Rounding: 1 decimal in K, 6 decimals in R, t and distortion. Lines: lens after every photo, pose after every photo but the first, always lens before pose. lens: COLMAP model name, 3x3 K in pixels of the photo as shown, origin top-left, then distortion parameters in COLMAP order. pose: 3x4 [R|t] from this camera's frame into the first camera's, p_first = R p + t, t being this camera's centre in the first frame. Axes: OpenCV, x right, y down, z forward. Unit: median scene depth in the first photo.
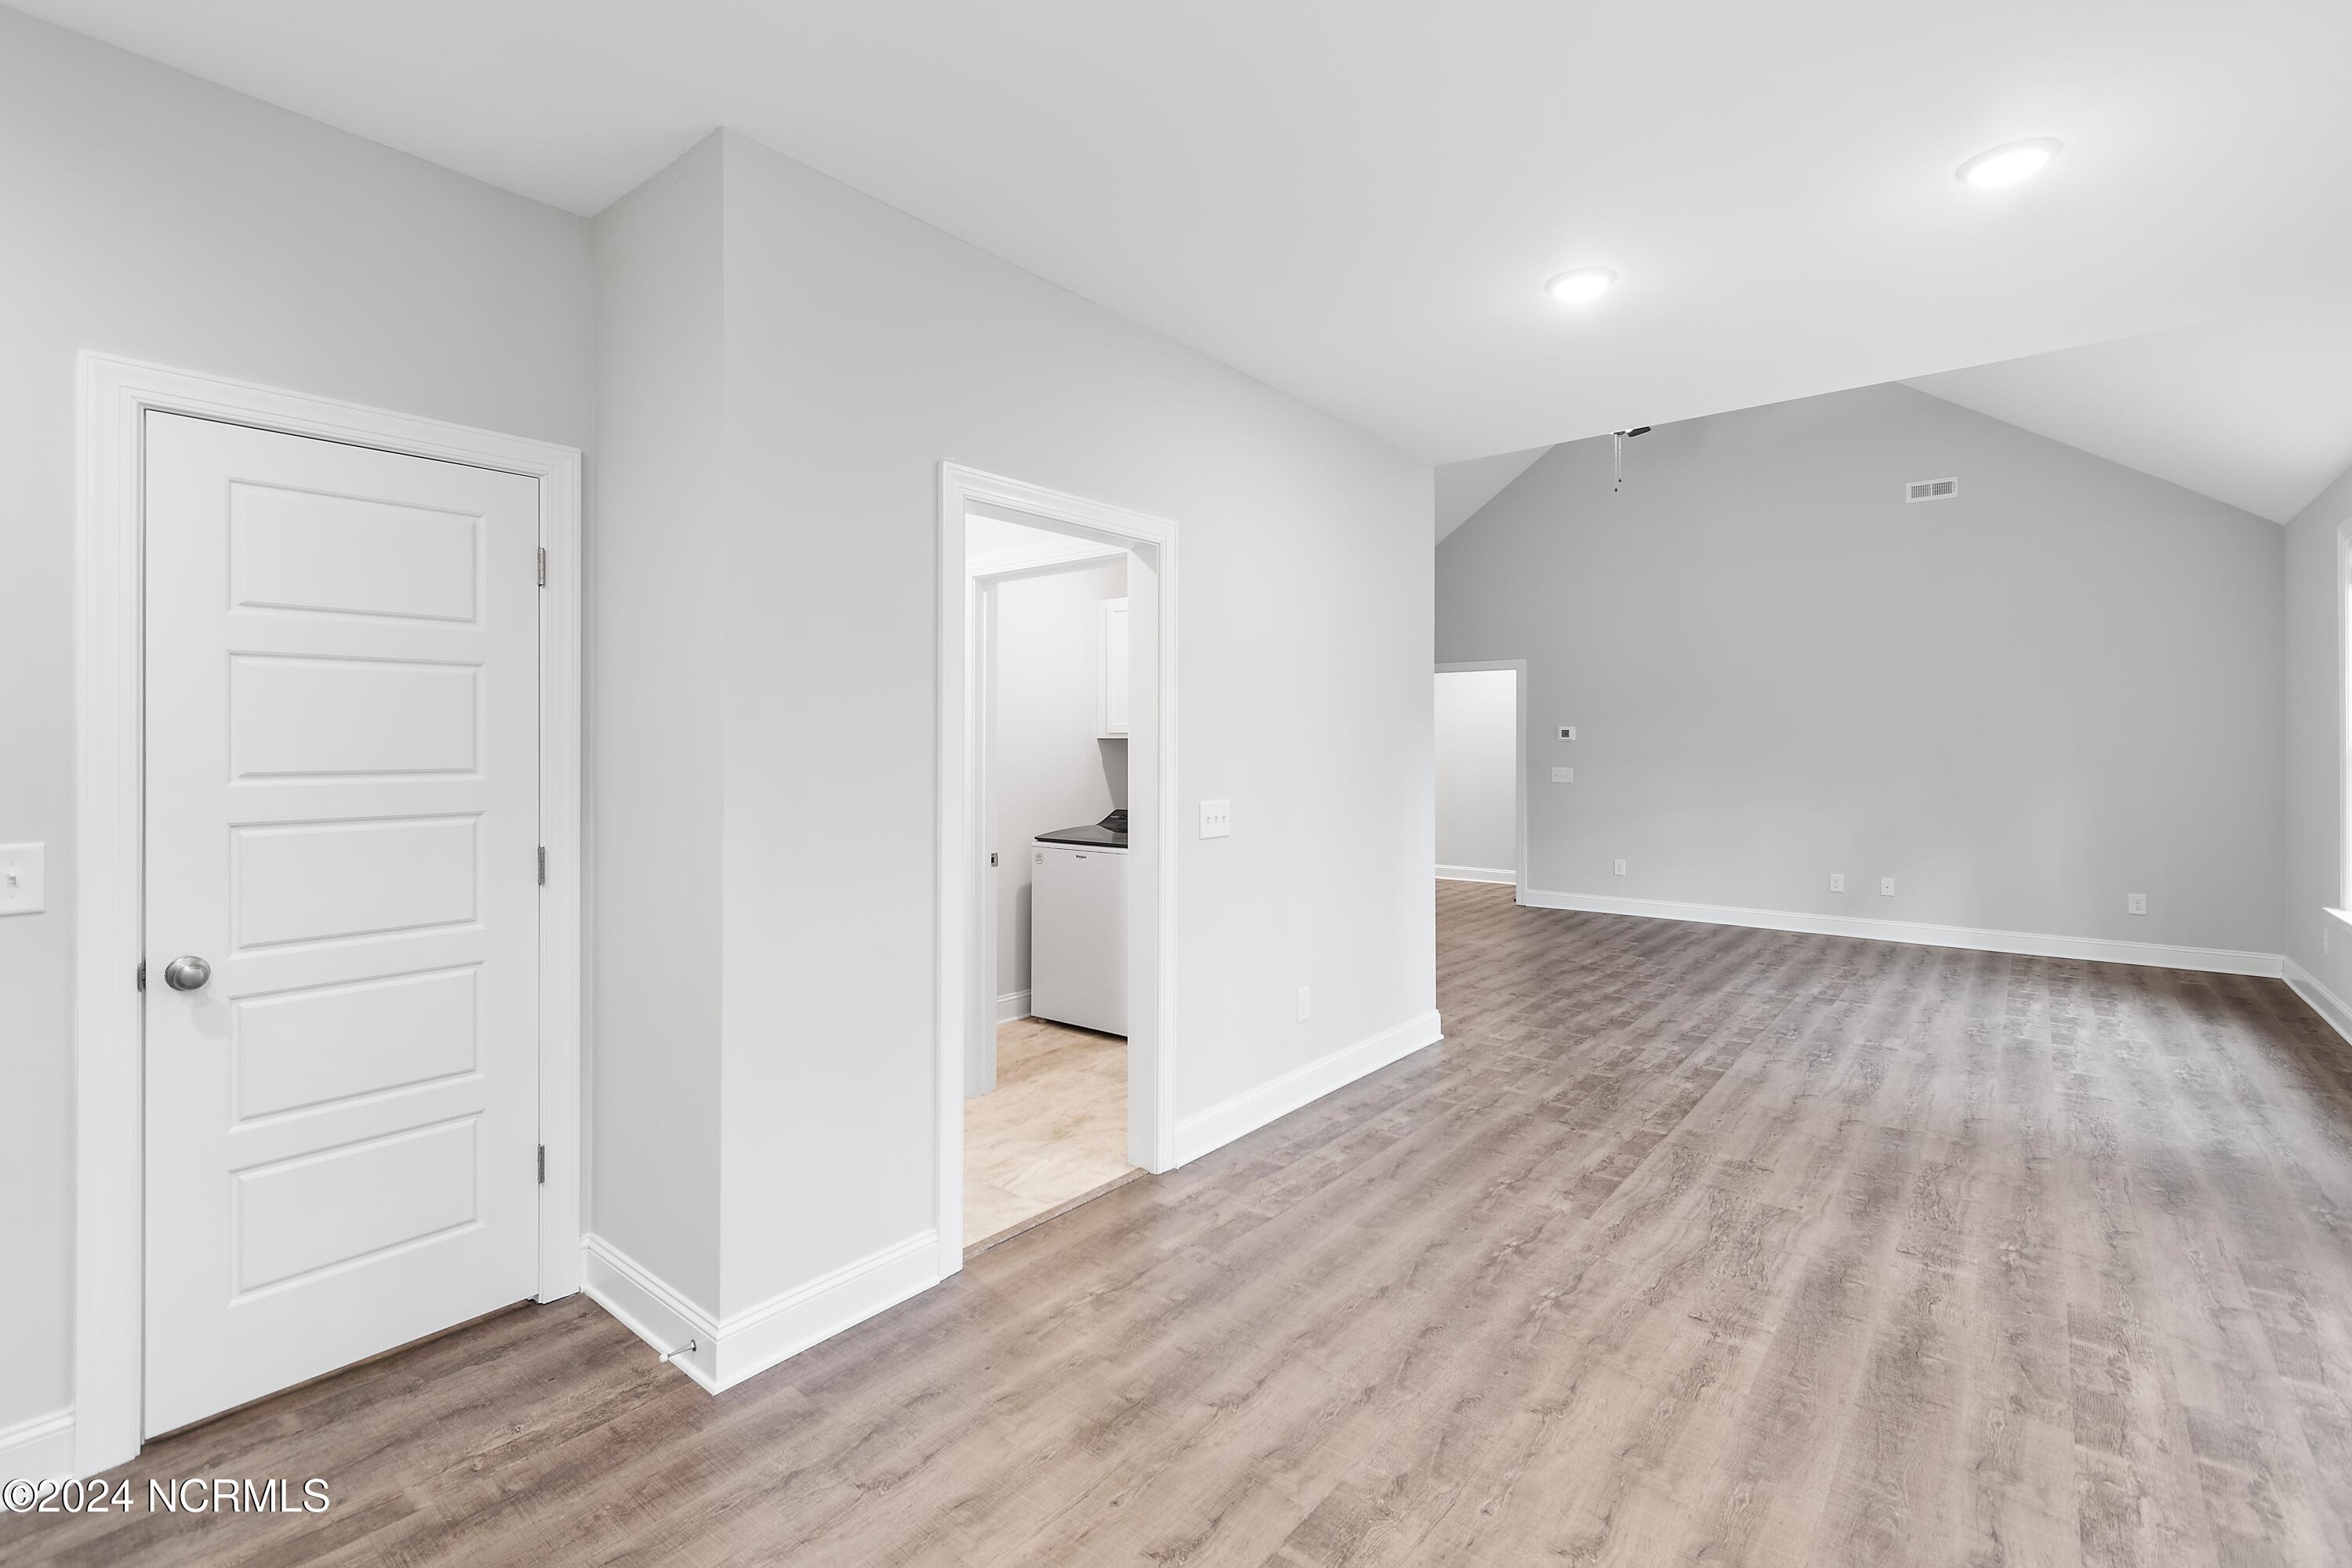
lens RADIAL K [[1047.7, 0, 1169.2], [0, 1047.7, 742.2], [0, 0, 1]] dist [0.005847, -0.003224]
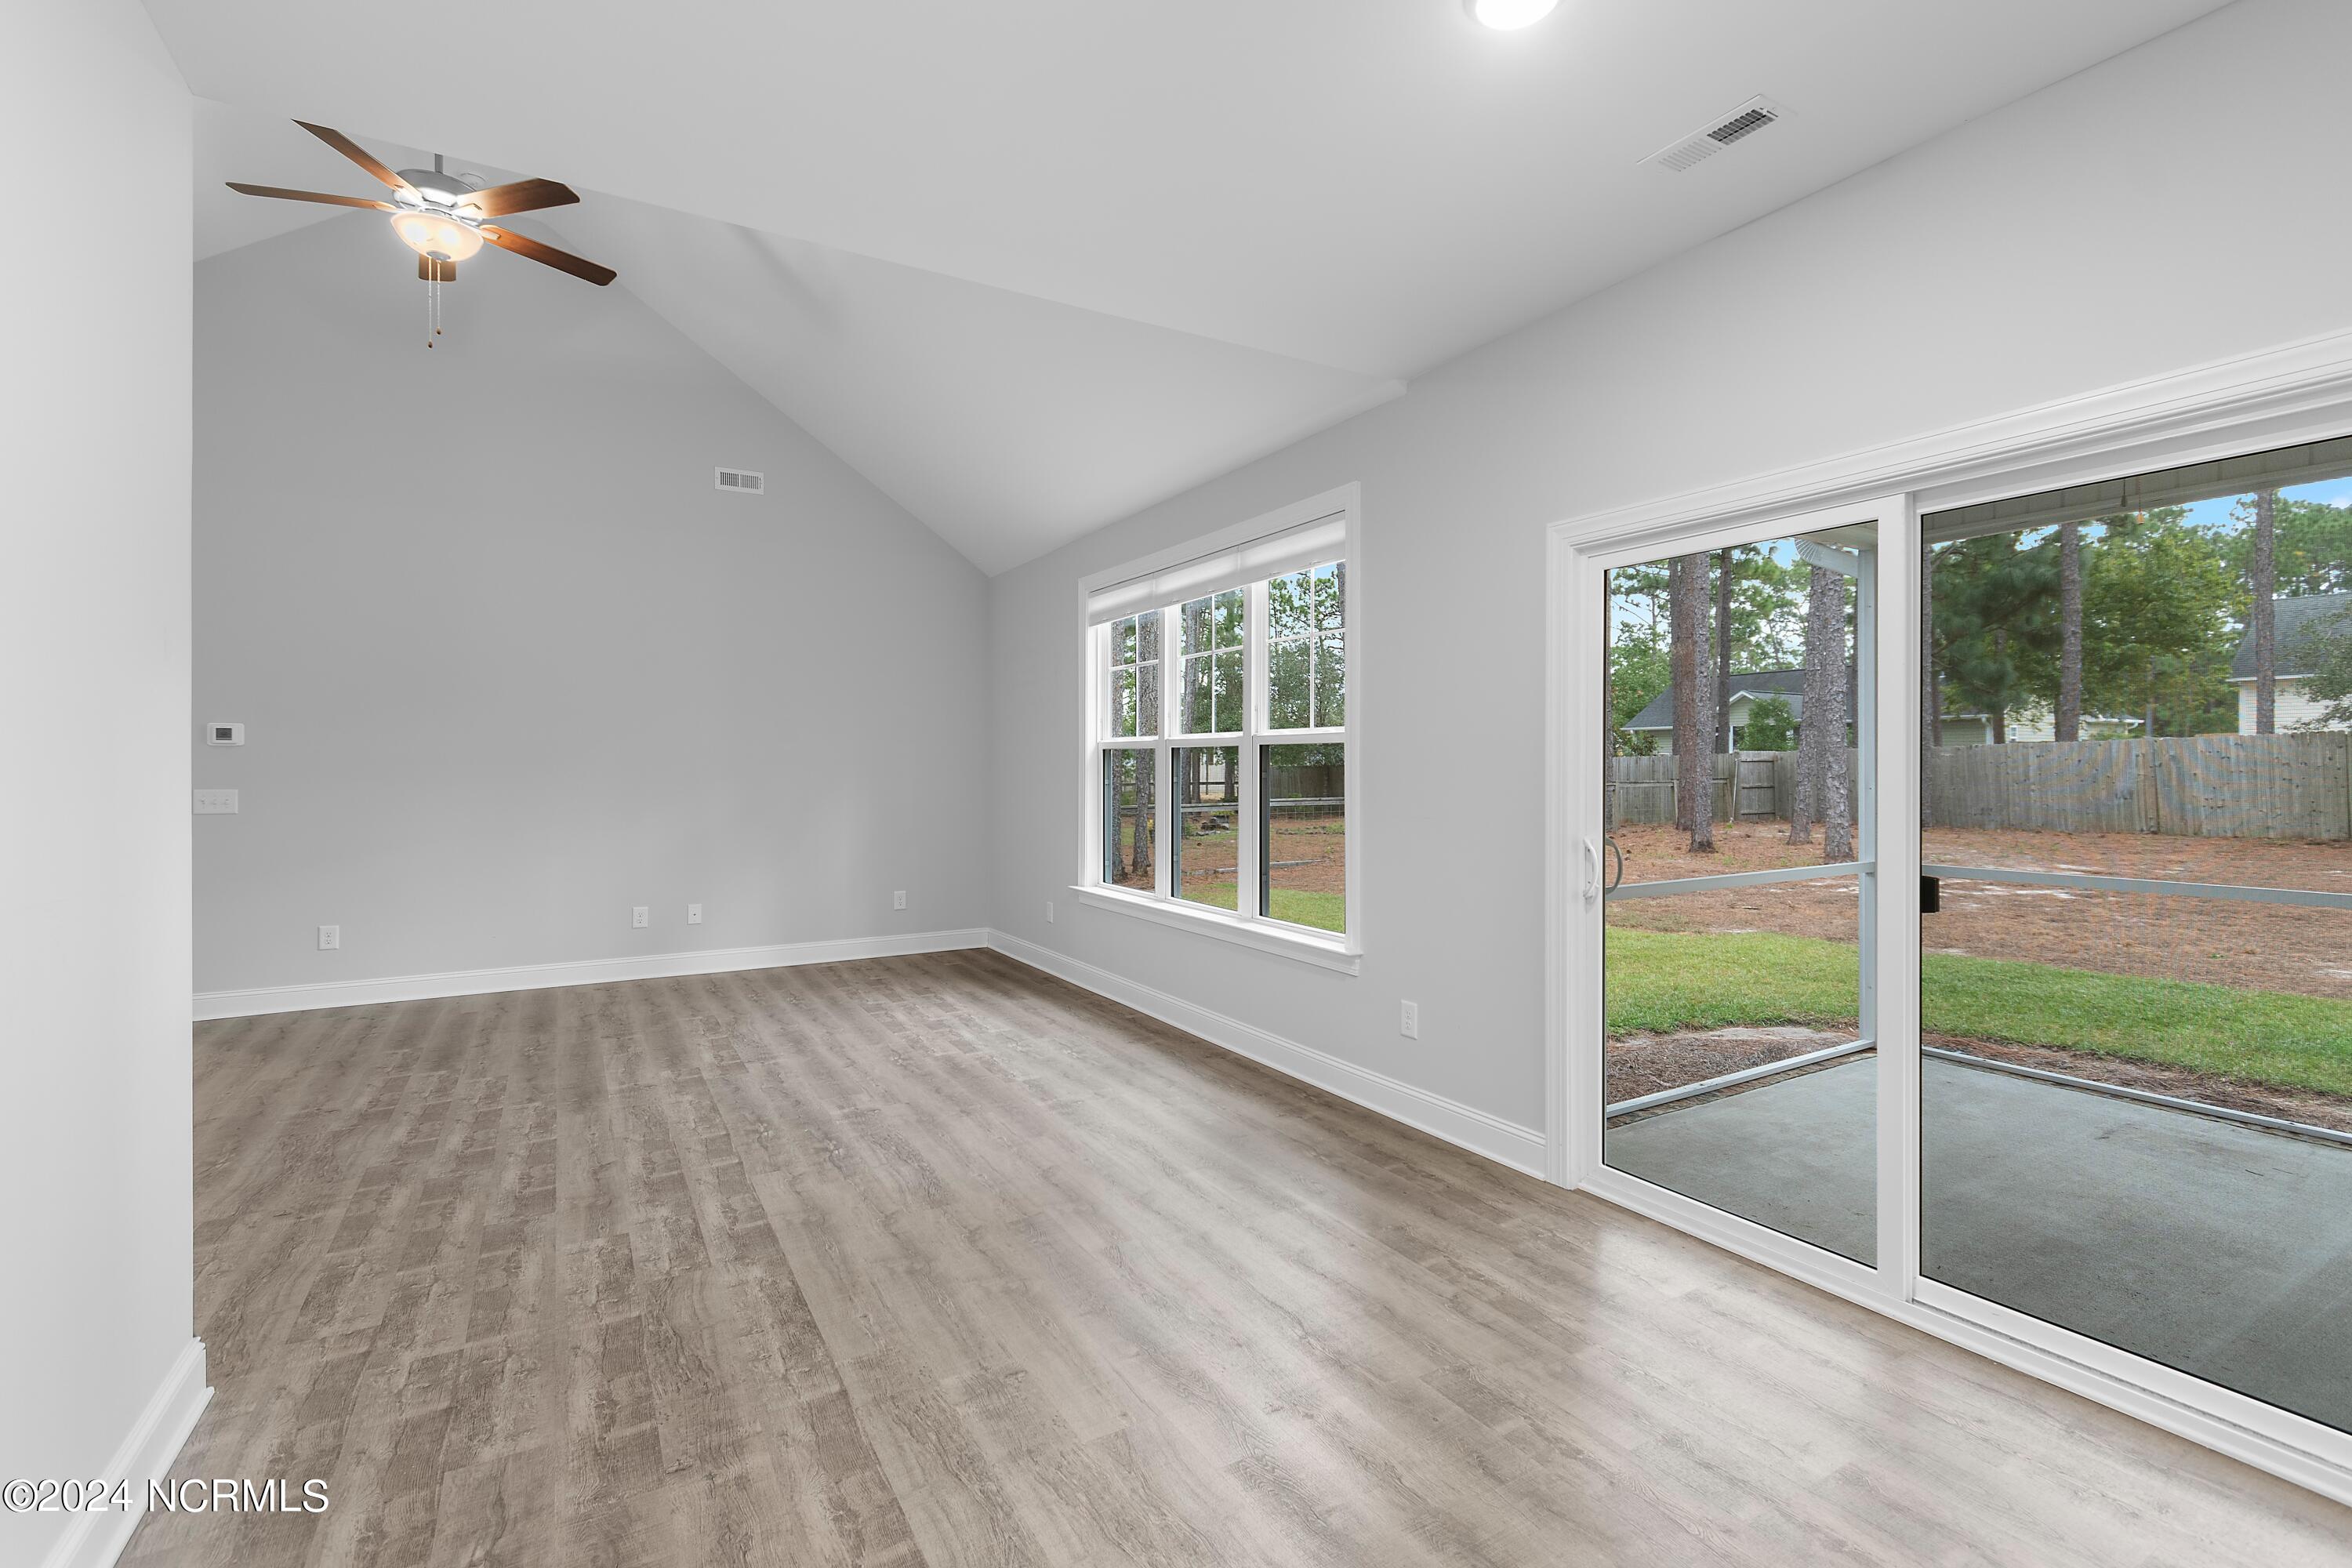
lens RADIAL K [[1047.7, 0, 1174.1], [0, 1047.7, 759.4], [0, 0, 1]] dist [0.005847, -0.003224]
pose [[0.344648, 0.005751, 0.938714, -0.025395], [-0.003481, 0.999982, -0.004848, 0.021050], [-0.938725, -0.001597, 0.344662, 0.690295]]
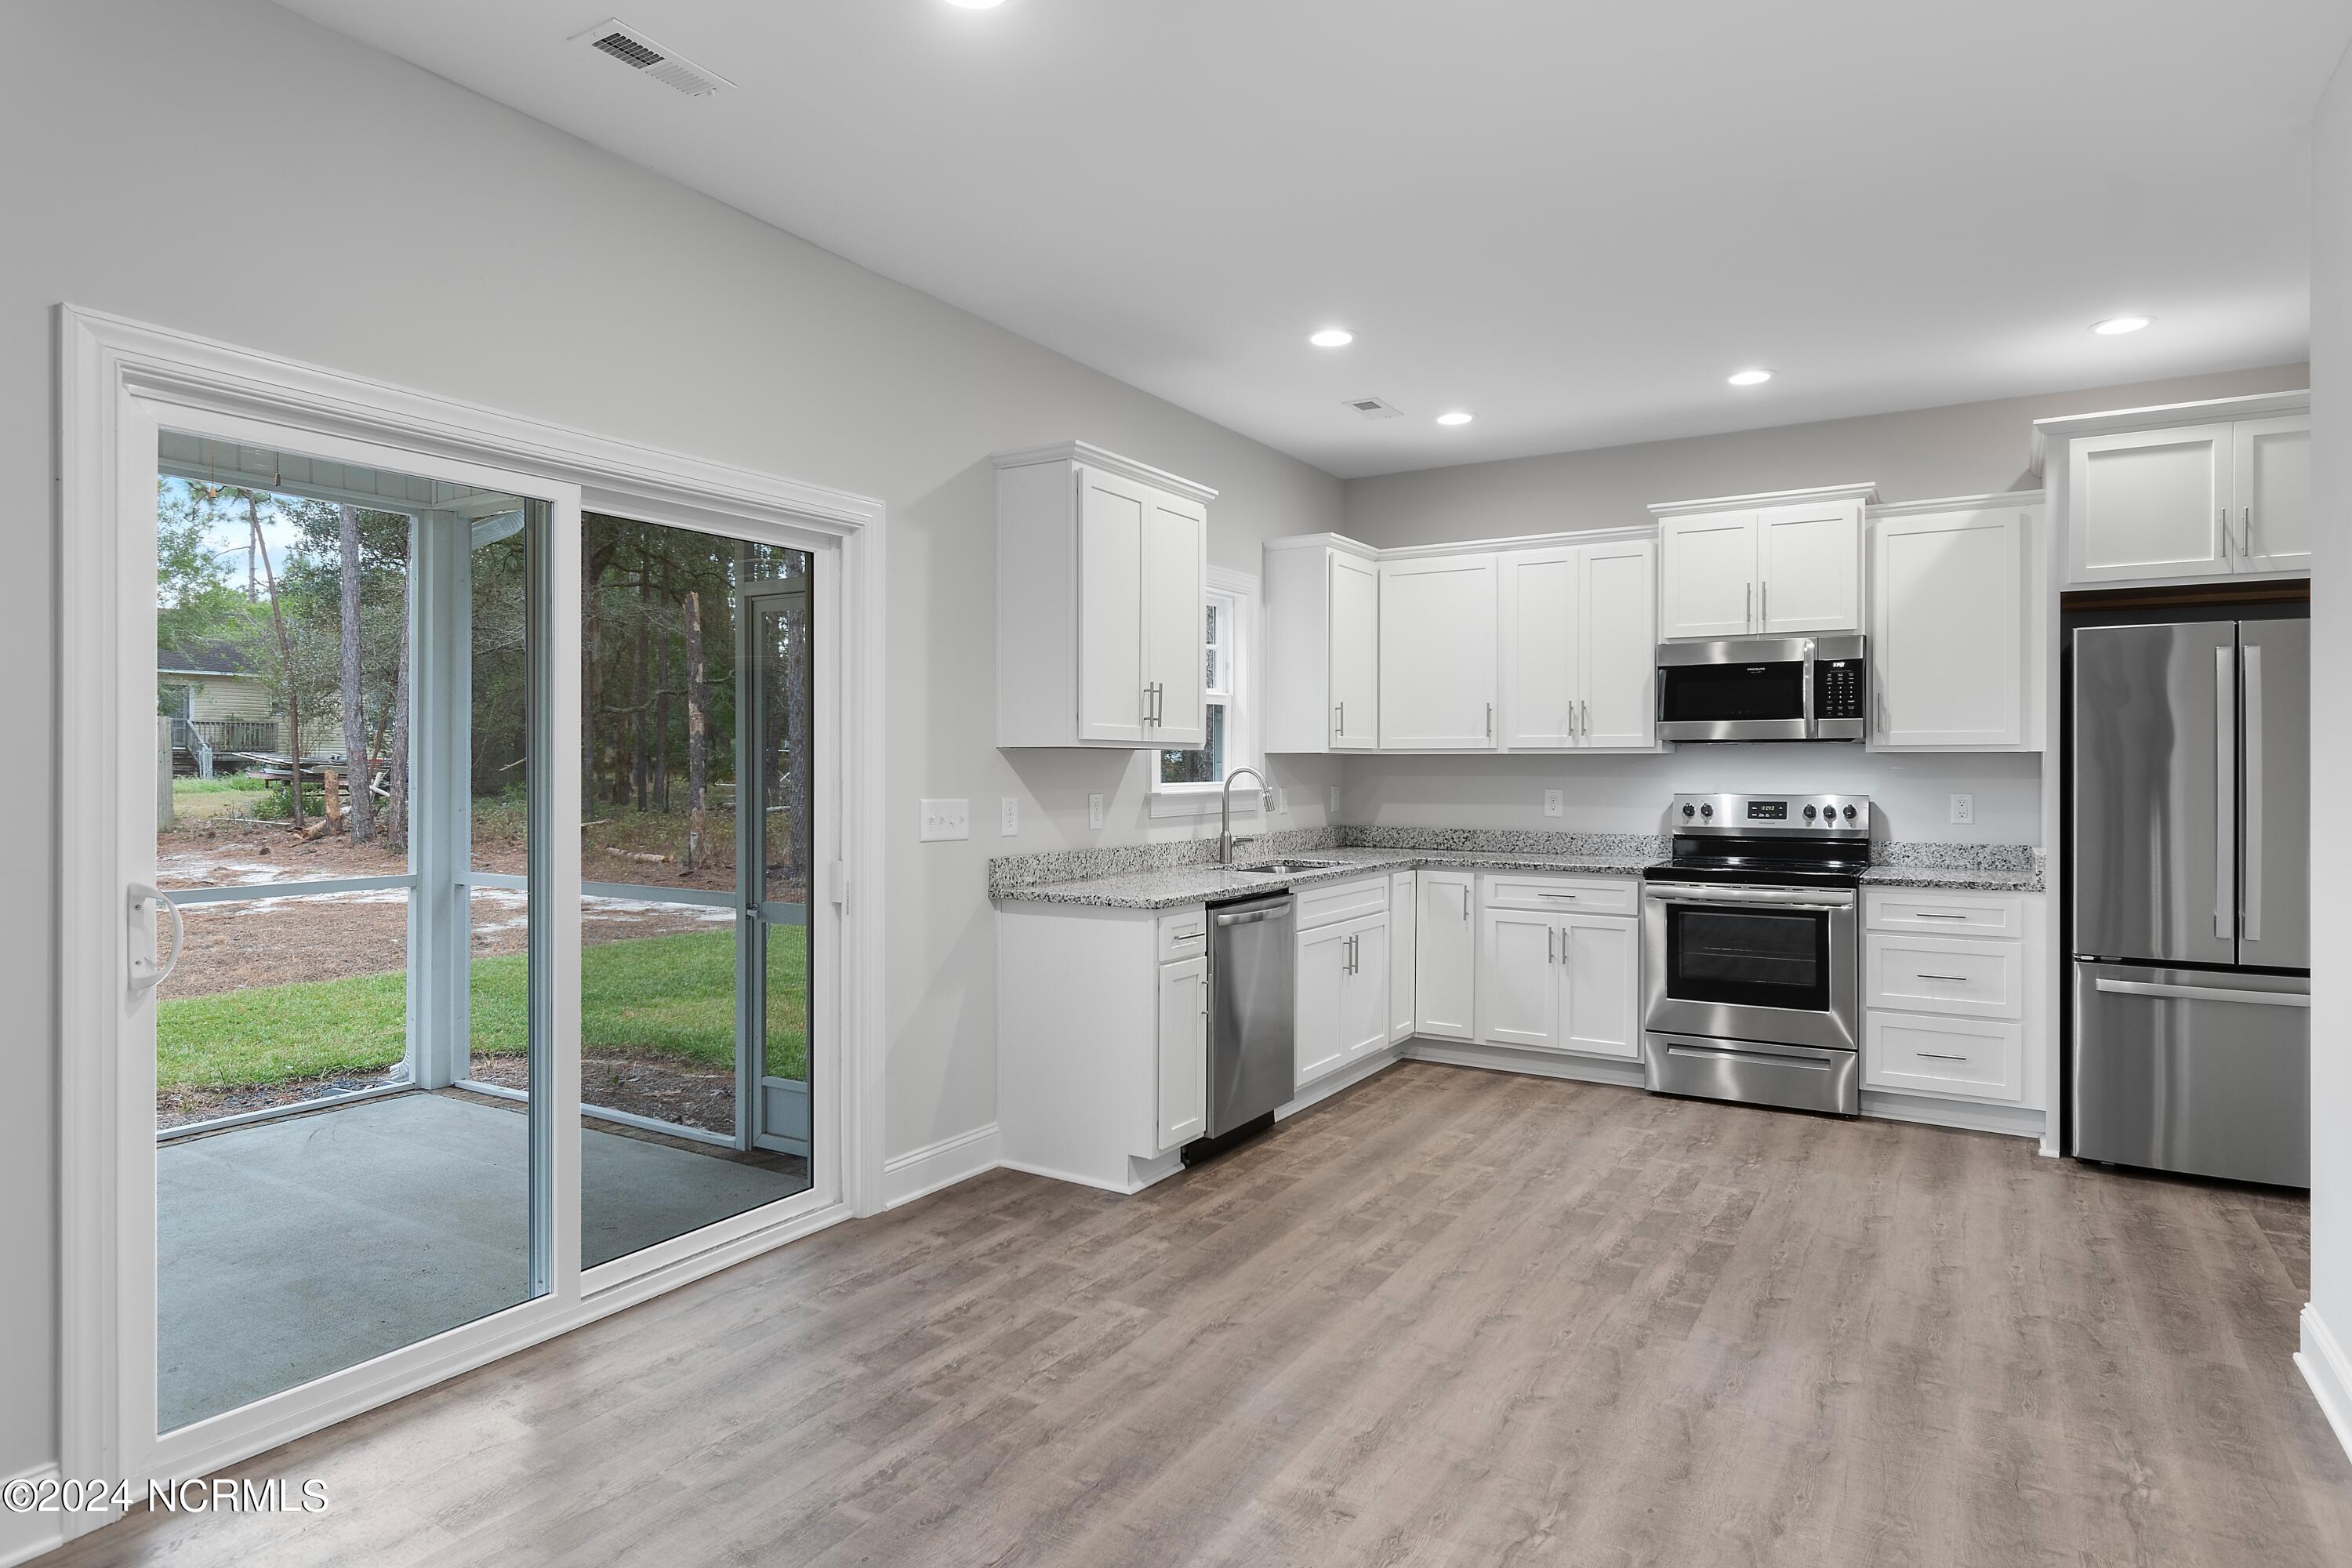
lens RADIAL K [[1318.5, 0, 1170.1], [0, 1318.5, 770.6], [0, 0, 1]] dist [0.001185, -0.003376]
pose [[-0.991051, -0.000930, -0.133481, 0.562740], [-0.000680, 0.999998, -0.001914, 0.027488], [0.133482, -0.001806, -0.991050, 1.426628]]
